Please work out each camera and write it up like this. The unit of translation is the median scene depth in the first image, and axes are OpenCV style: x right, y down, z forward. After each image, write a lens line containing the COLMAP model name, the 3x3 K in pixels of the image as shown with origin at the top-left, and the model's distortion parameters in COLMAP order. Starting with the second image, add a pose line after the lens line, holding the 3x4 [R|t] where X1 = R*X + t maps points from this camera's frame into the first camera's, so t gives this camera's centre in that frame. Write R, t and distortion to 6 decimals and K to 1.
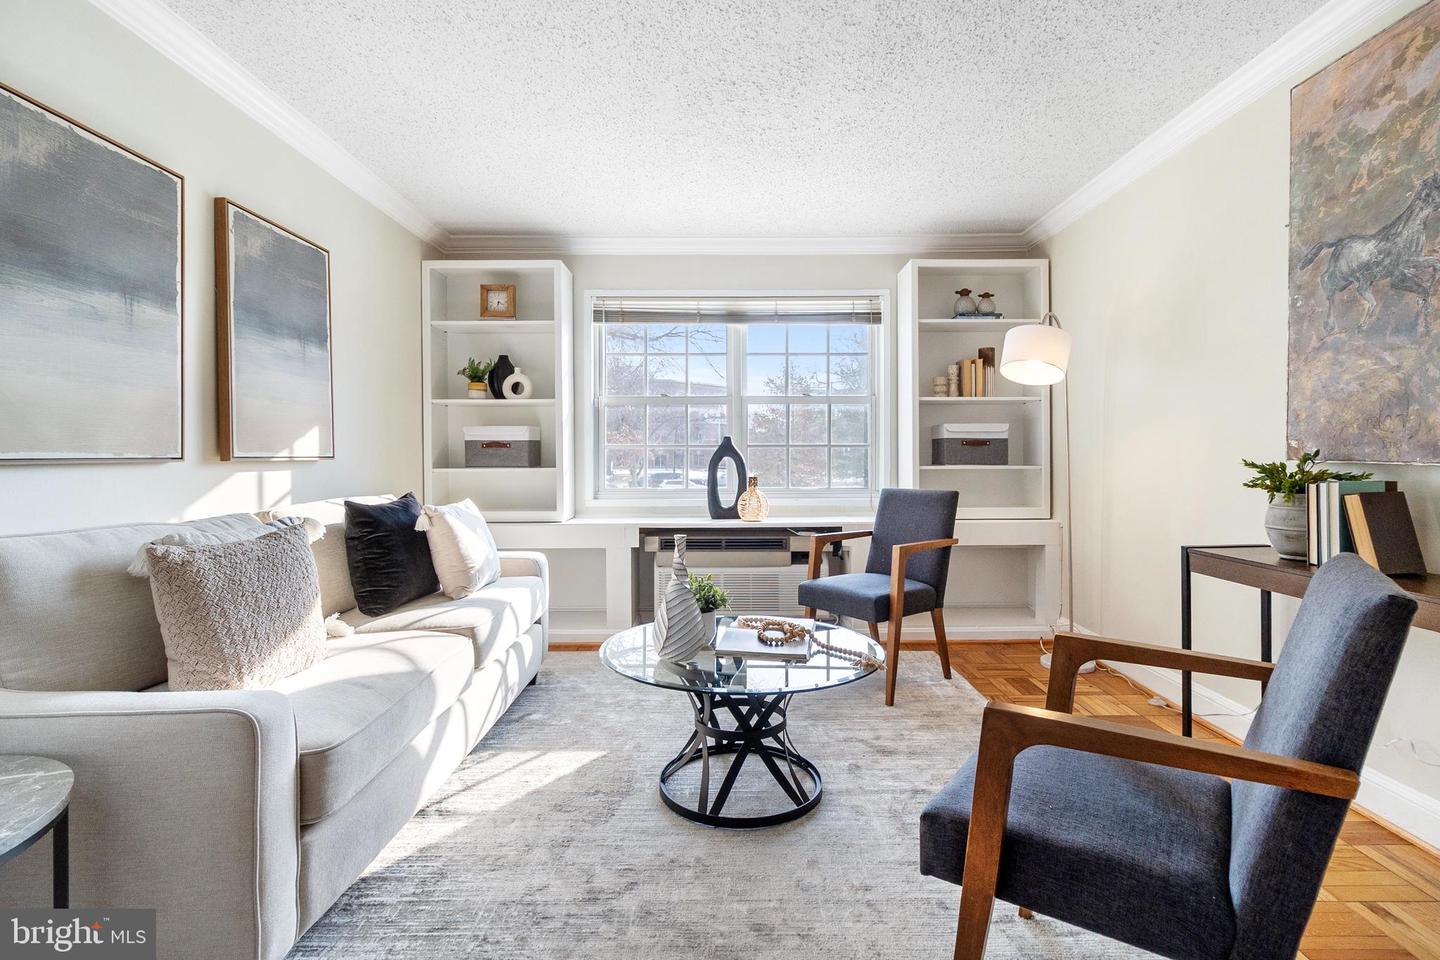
lens RADIAL K [[674.9, 0, 726.8], [0, 674.9, 453.9], [0, 0, 1]] dist [0.005563, -0.002029]
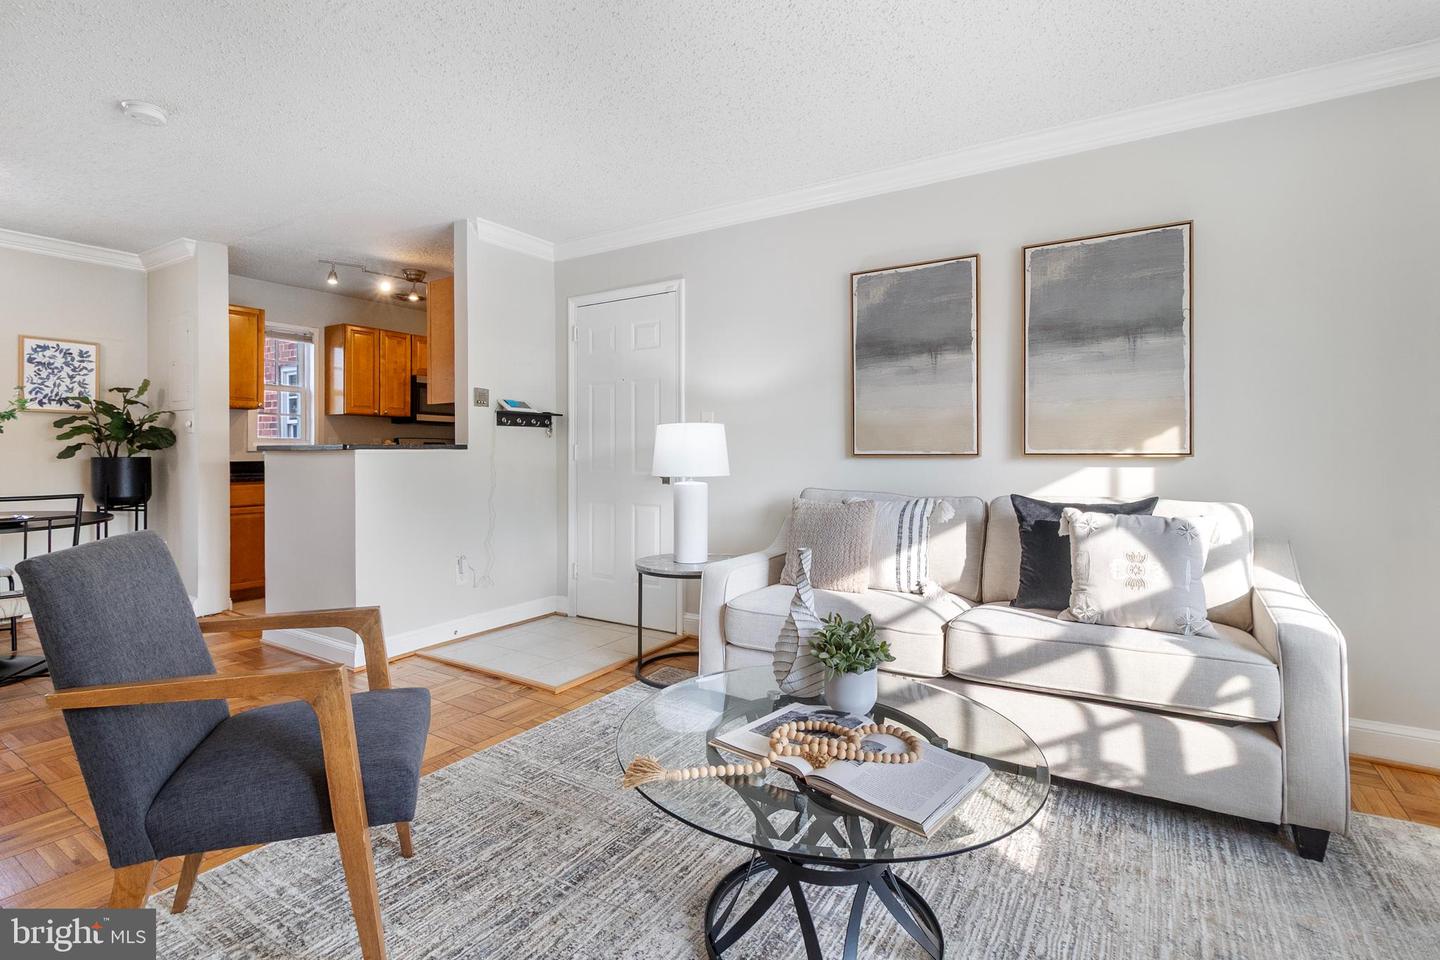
lens RADIAL K [[674.9, 0, 707.0], [0, 674.9, 459.2], [0, 0, 1]] dist [0.005563, -0.002029]
pose [[-0.544140, 0.021755, -0.838713, 0.531402], [0.010242, 0.999762, 0.019287, -0.013400], [0.838932, 0.001905, -0.544233, 1.004875]]
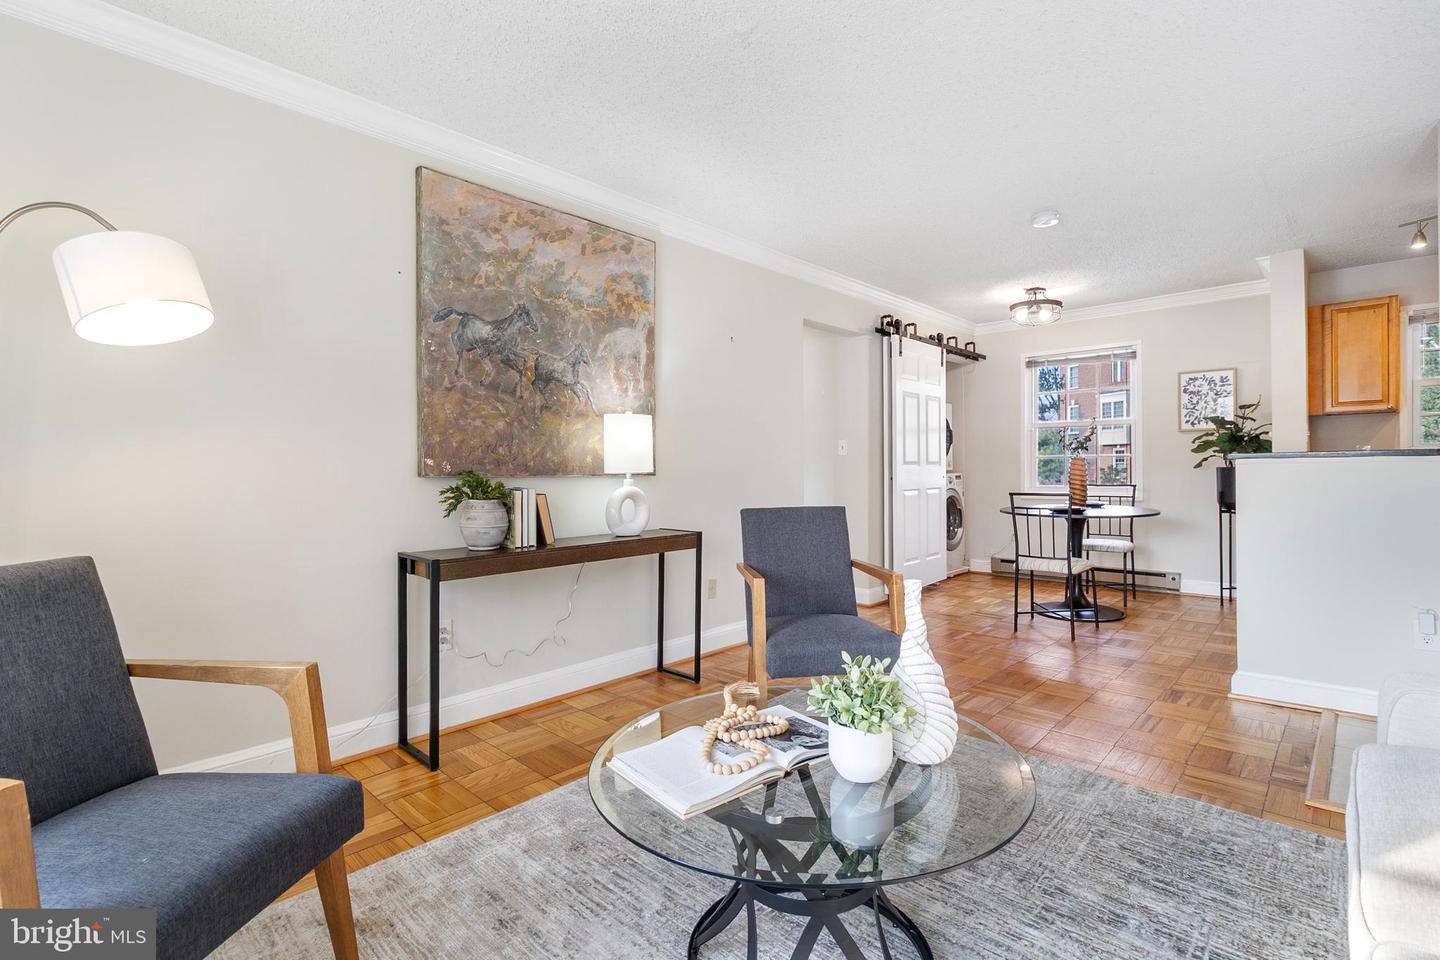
lens RADIAL K [[674.9, 0, 725.2], [0, 674.9, 472.6], [0, 0, 1]] dist [0.005563, -0.002029]
pose [[-0.726812, 0.008851, 0.686780, -0.303230], [0.007673, 0.999959, -0.004767, 0.011572], [-0.686794, 0.001805, -0.726850, 1.215361]]
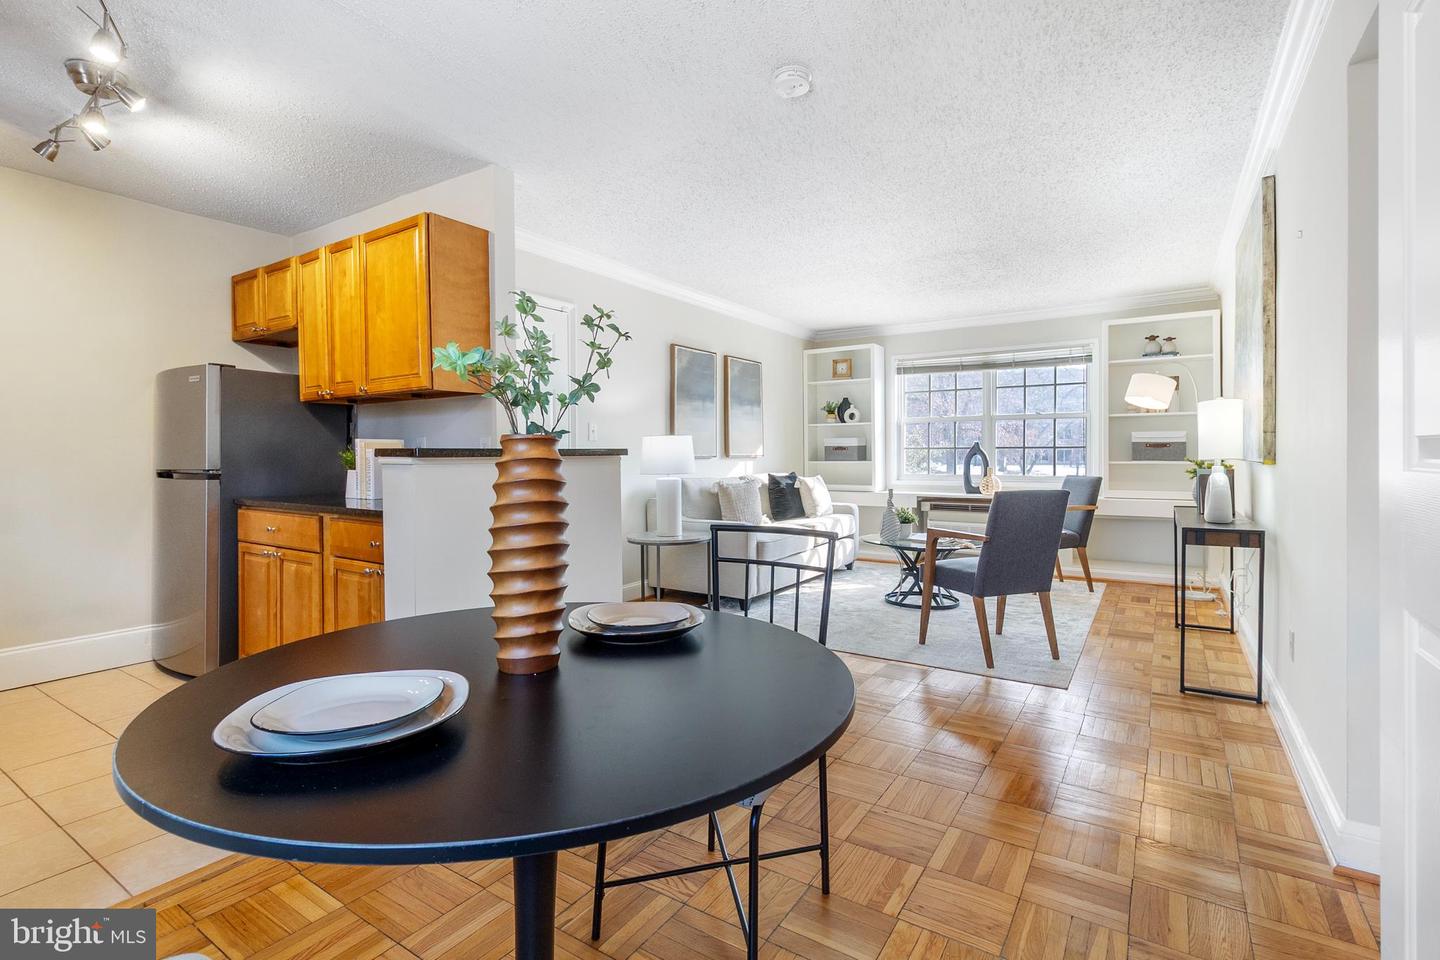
lens RADIAL K [[674.9, 0, 715.6], [0, 674.9, 461.3], [0, 0, 1]] dist [0.005563, -0.002029]
pose [[0.831590, 0.004794, -0.555369, 0.547571], [0.004173, 0.999881, 0.014880, -0.010684], [0.555374, -0.014692, 0.831471, -0.982973]]
